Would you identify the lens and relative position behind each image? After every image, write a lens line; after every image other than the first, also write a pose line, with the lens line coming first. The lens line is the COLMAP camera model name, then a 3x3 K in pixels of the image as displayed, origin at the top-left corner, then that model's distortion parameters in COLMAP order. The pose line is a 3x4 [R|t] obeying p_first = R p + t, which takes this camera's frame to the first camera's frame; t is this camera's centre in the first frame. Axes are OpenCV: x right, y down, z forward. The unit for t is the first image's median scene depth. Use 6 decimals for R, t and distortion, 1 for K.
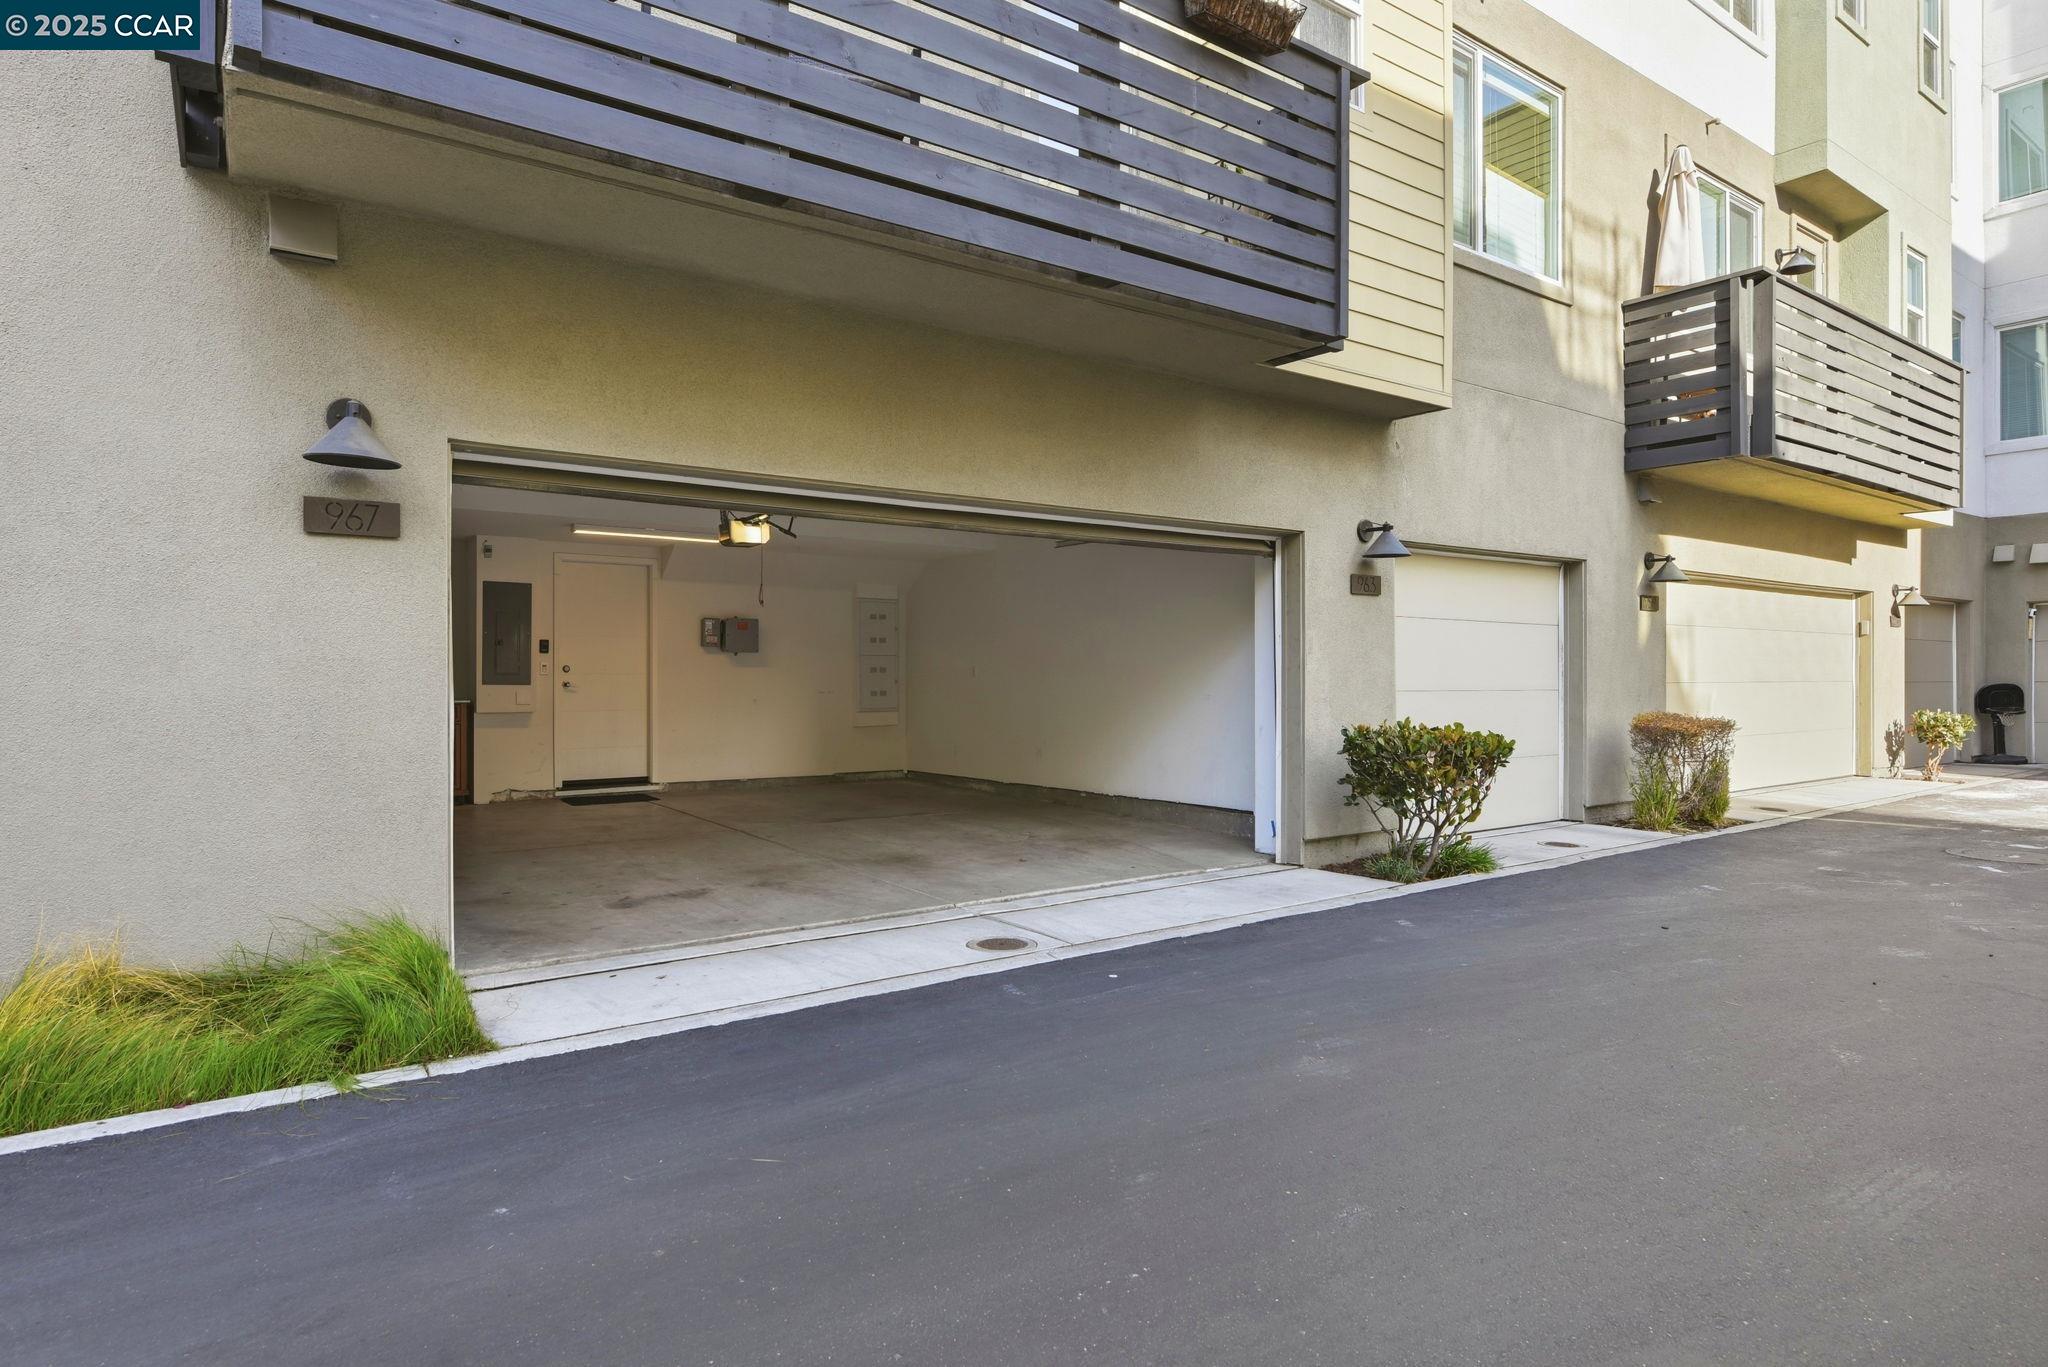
lens RADIAL K [[1142.8, 0, 1024.0], [0, 1142.8, 683.5], [0, 0, 1]] dist [0.000275, 0.003507]
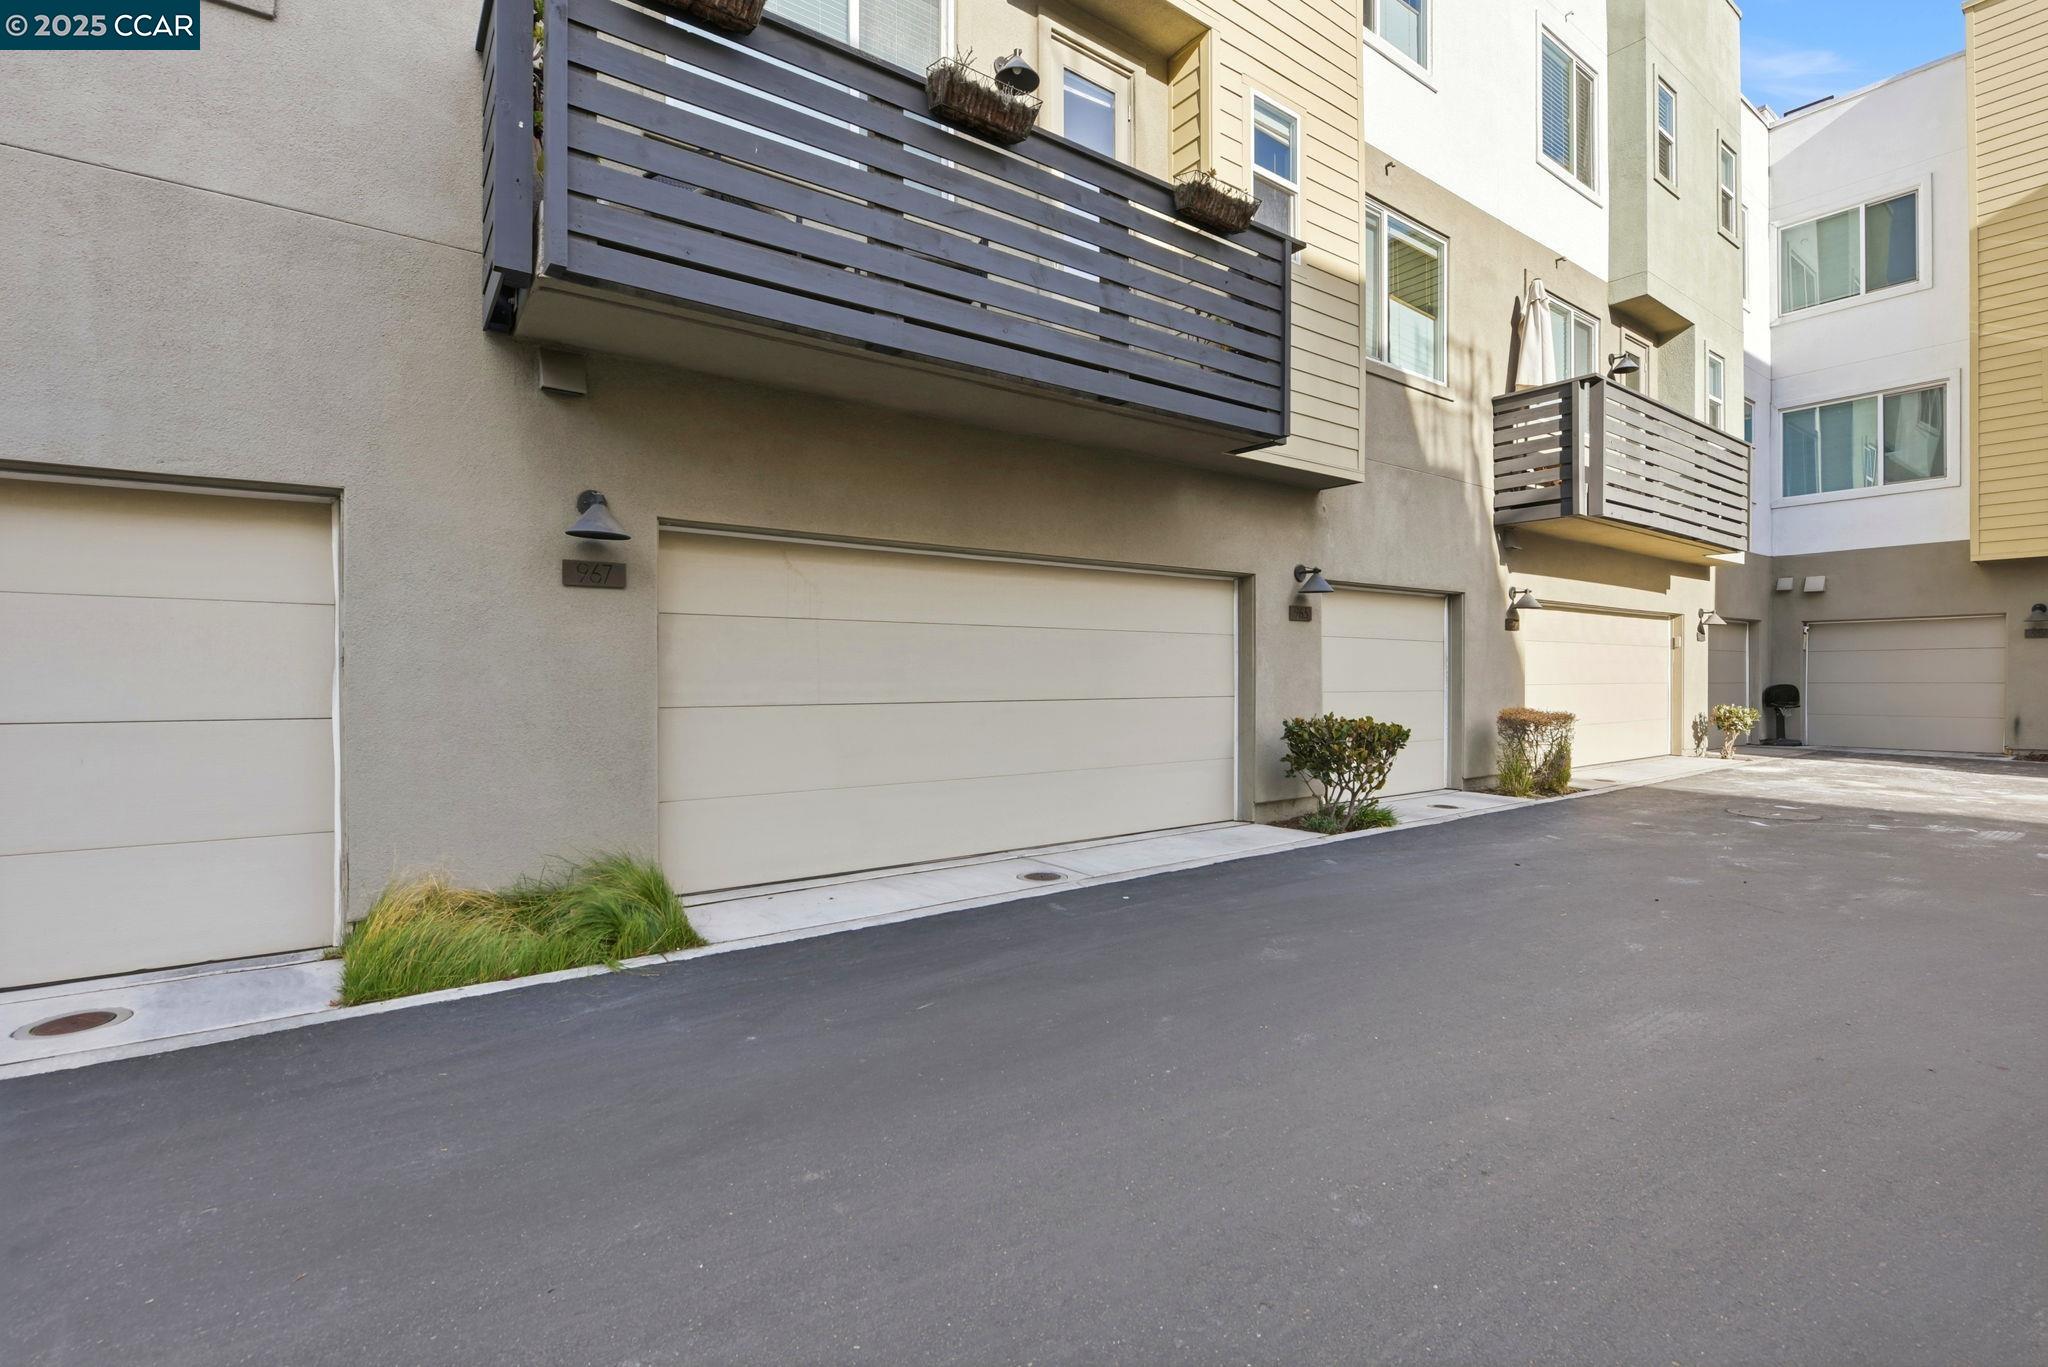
lens RADIAL K [[932.0, 0, 1024.0], [0, 932.0, 683.5], [0, 0, 1]] dist [-0.000169, -0.000726]
pose [[0.999941, 0.000248, 0.010847, -0.038651], [-0.000282, 0.999995, 0.003202, -0.007411], [-0.010846, -0.003205, 0.999936, -0.094027]]
